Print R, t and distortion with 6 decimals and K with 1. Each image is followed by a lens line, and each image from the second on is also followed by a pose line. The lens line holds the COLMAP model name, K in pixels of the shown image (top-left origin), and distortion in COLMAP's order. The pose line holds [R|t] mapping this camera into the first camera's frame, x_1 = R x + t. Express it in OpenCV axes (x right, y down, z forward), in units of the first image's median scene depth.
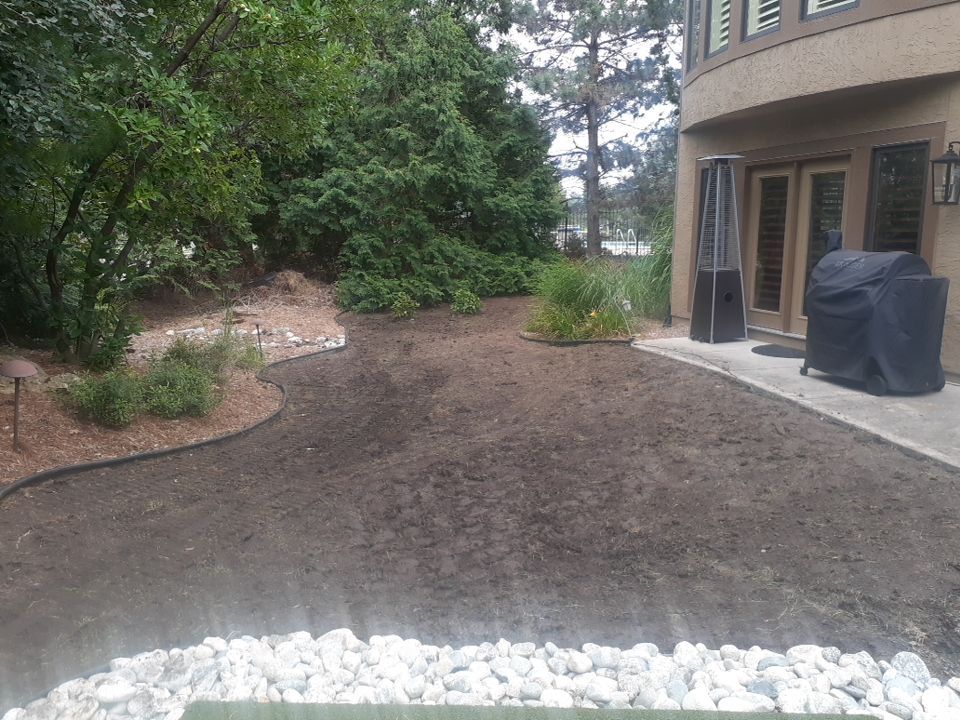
lens RADIAL K [[780.2, 0, 480.0], [0, 780.2, 360.0], [0, 0, 1]] dist [0.002180, -0.003210]
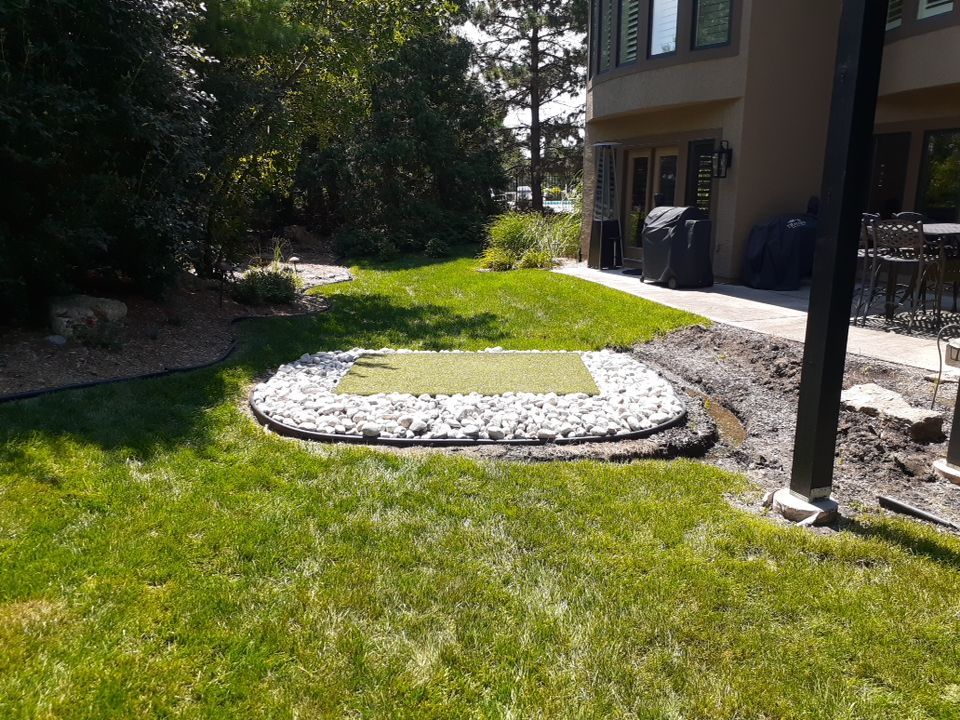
lens RADIAL K [[780.2, 0, 480.0], [0, 780.2, 360.0], [0, 0, 1]] dist [0.002180, -0.003210]
pose [[0.998948, -0.015822, 0.043037, -0.000370], [0.013635, 0.998623, 0.050654, 0.033210], [-0.043779, -0.050014, 0.997789, -0.226457]]
